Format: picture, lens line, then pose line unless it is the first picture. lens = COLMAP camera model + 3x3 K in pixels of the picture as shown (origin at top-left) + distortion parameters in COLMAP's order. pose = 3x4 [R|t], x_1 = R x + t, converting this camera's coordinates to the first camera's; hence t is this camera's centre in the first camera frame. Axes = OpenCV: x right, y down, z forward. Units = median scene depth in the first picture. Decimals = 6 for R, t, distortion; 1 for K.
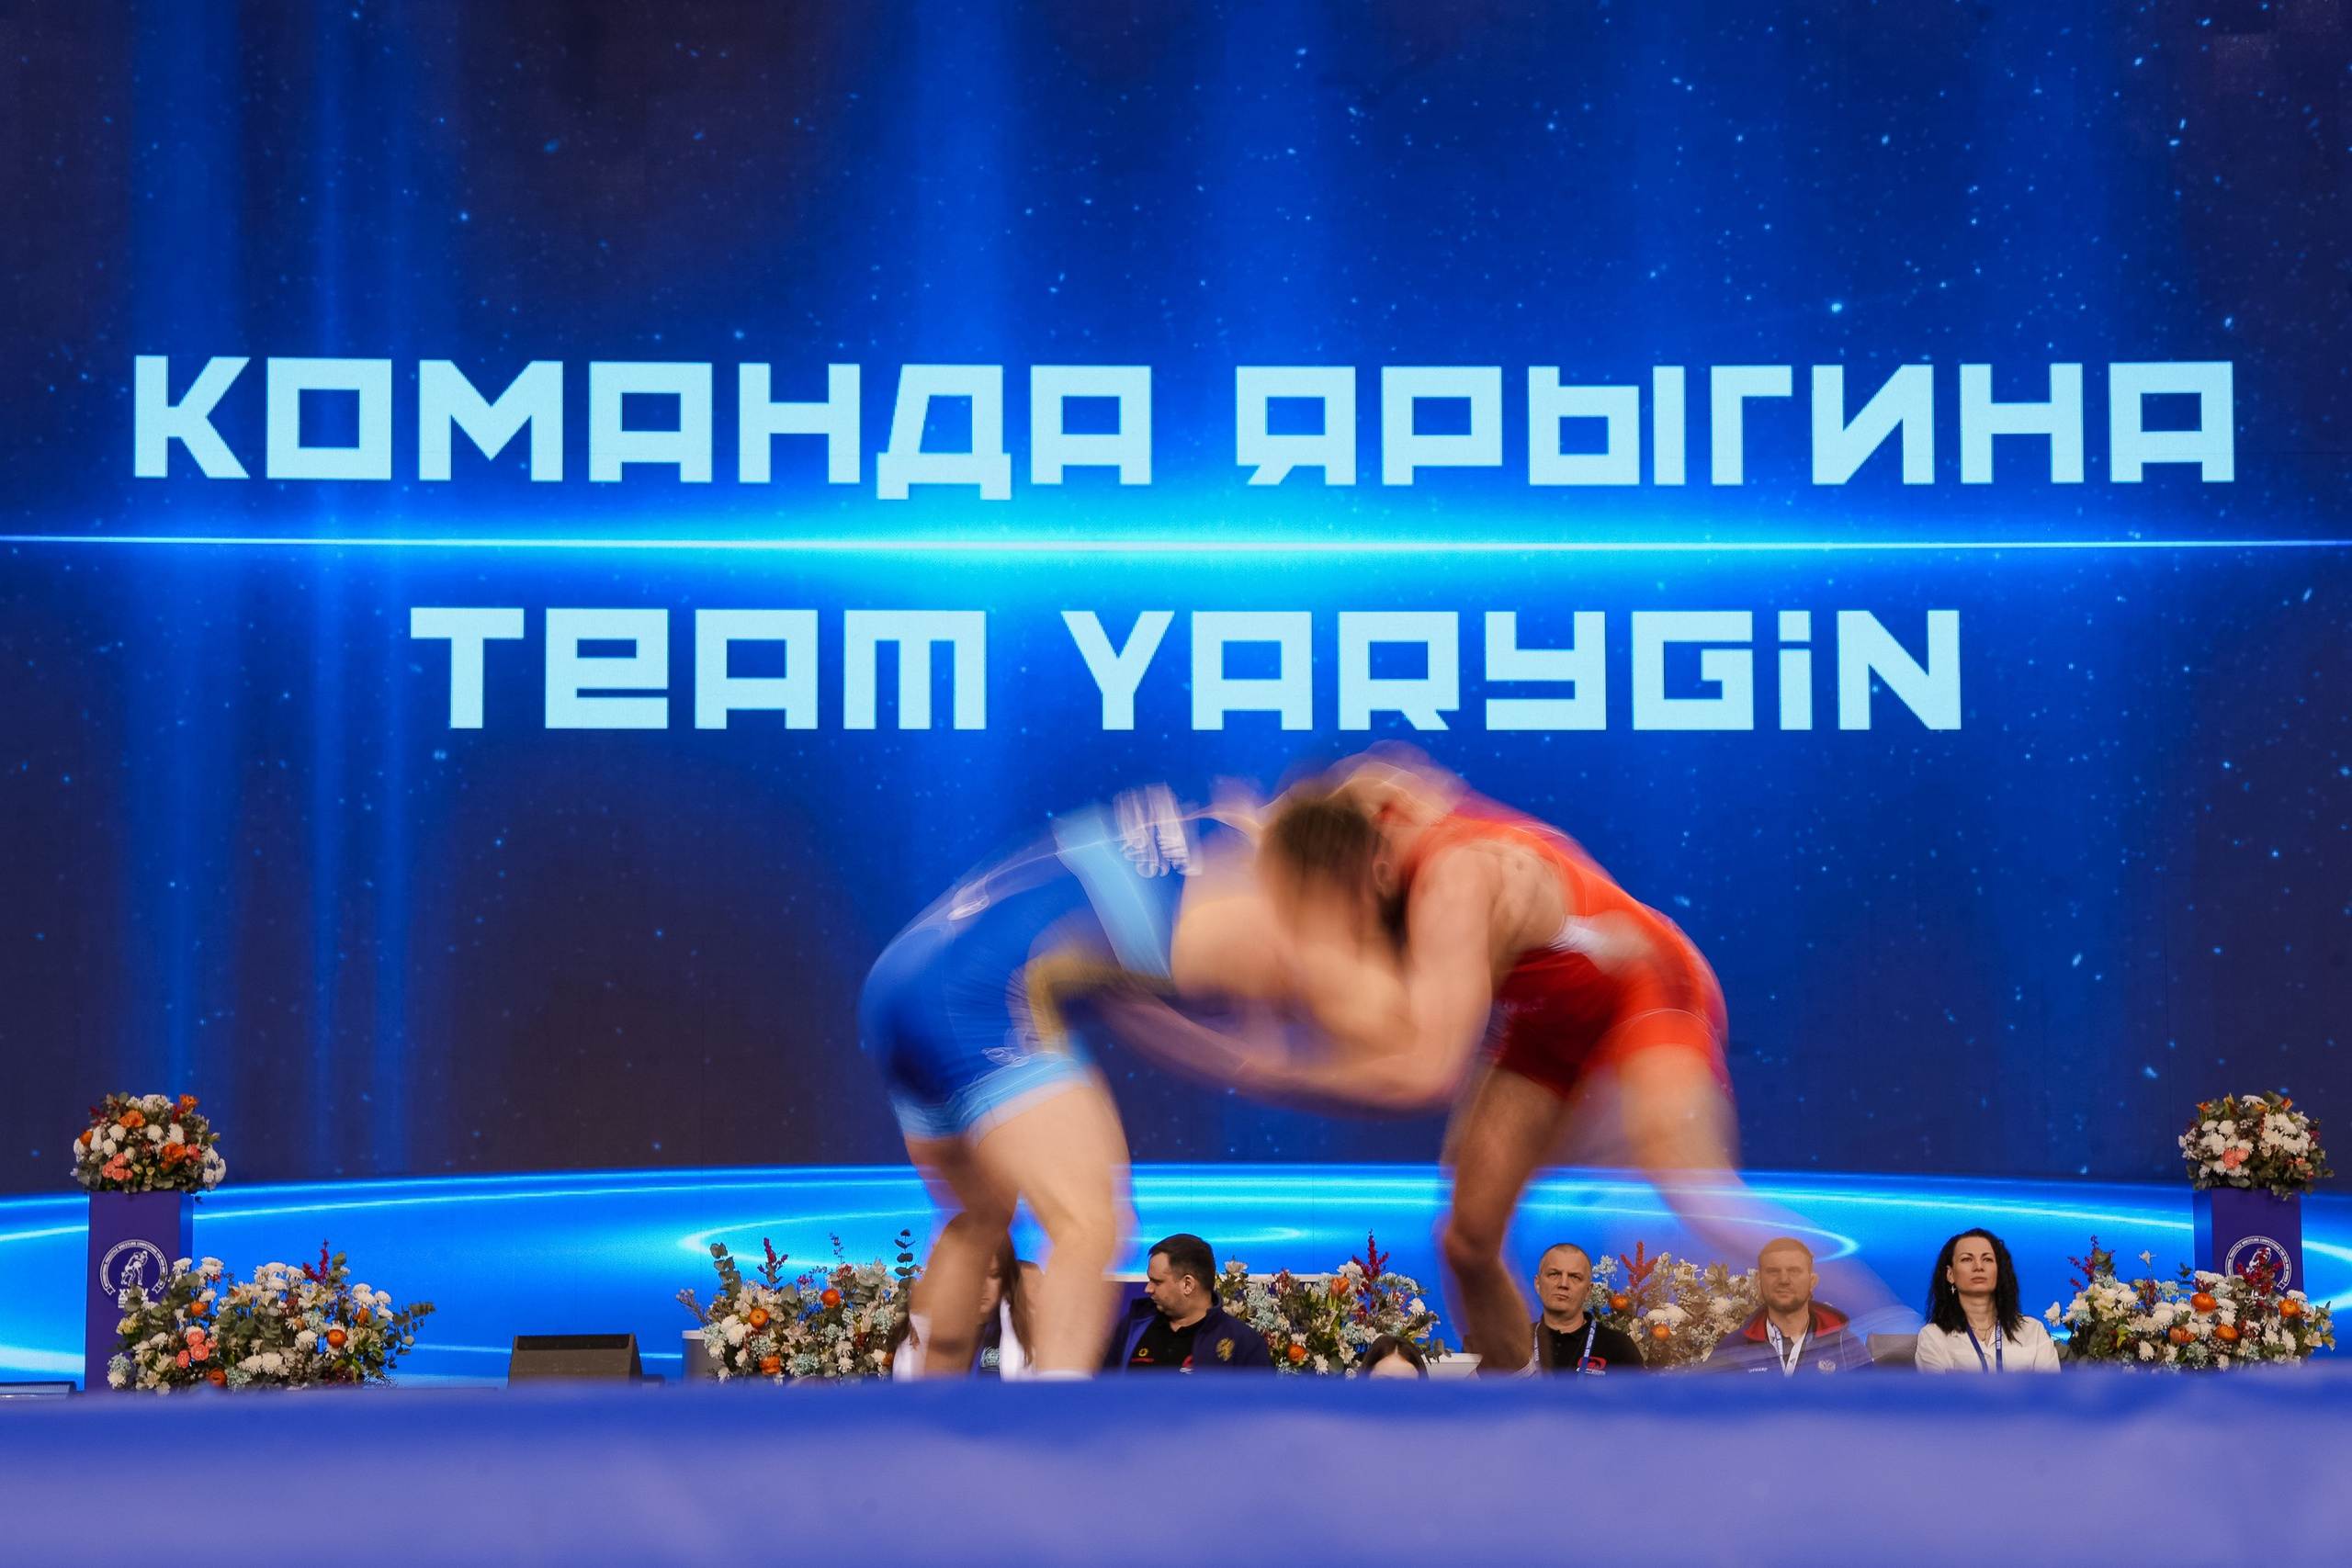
lens RADIAL K [[6123.8, 0, 1187.6], [0, 6123.8, 803.0], [0, 0, 1]] dist [0.505748, 0.000000]
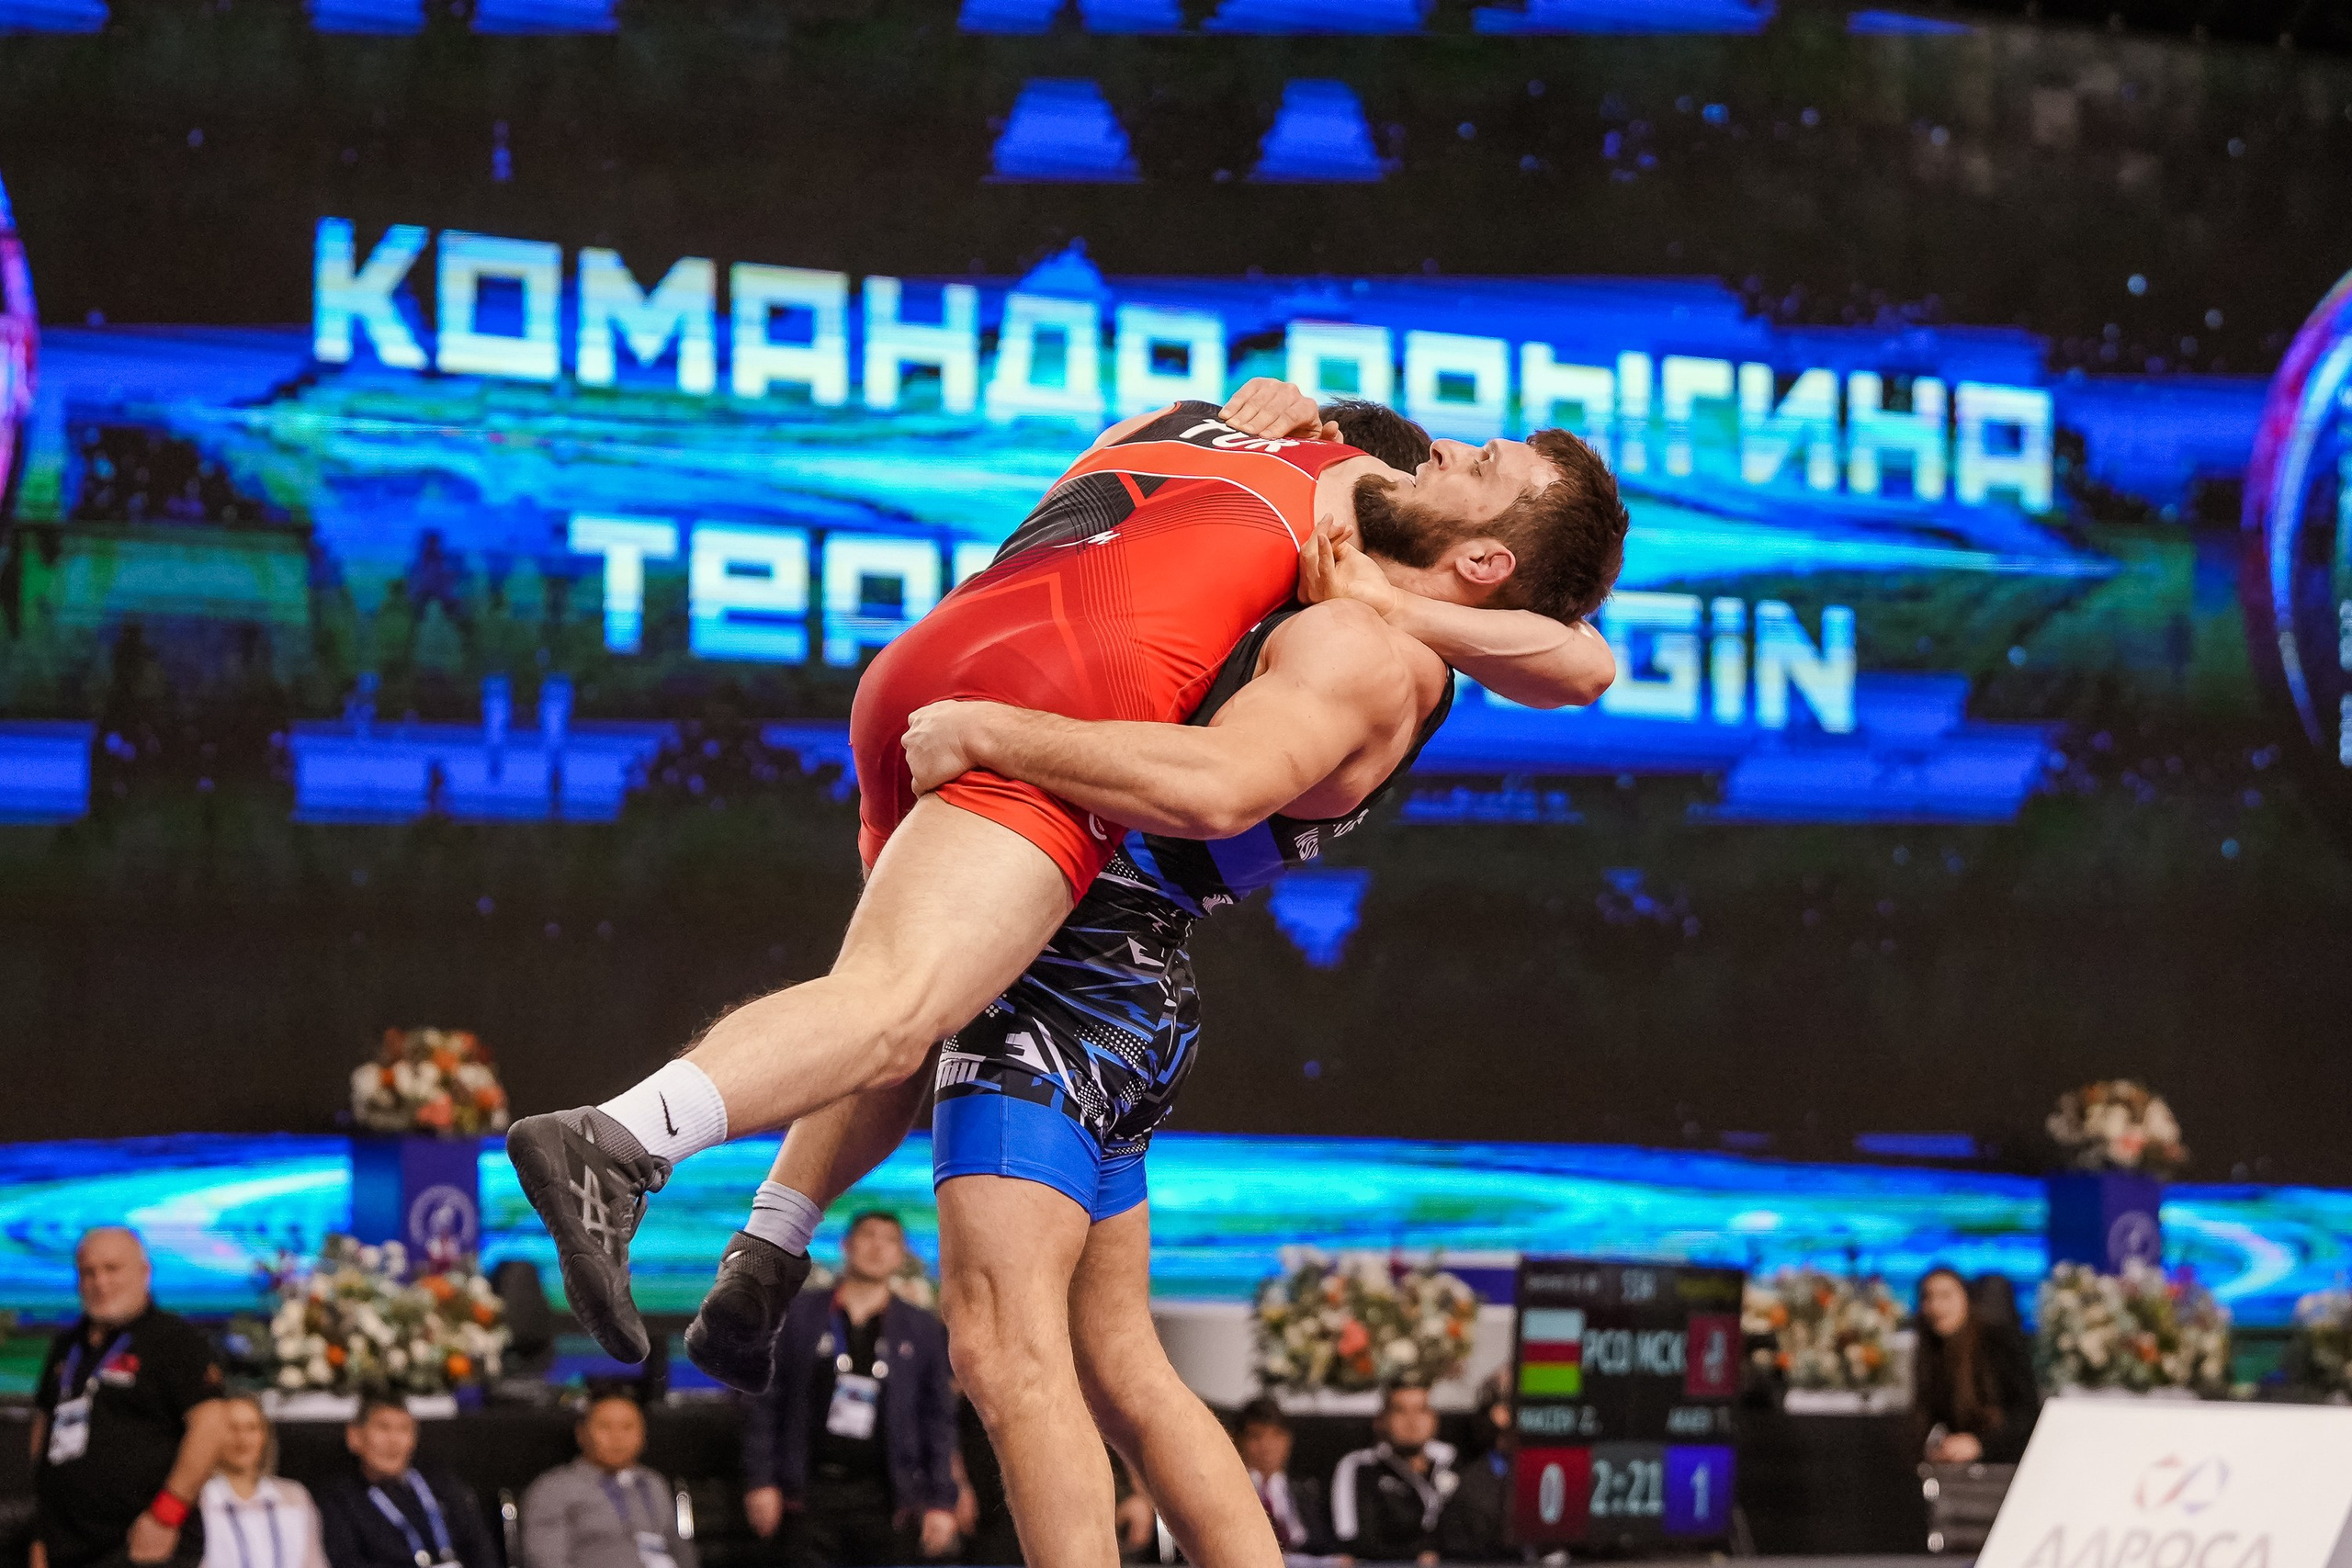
lens RADIAL K [[7828.6, 0, 1177.1], [0, 7828.6, 782.4], [0, 0, 1]] dist [0.254169, 0.000000]
pose [[0.826374, 0.045021, 0.561319, -0.708338], [-0.056113, 0.998421, 0.002530, 0.000171], [-0.560319, -0.033589, 0.827596, -0.027895]]
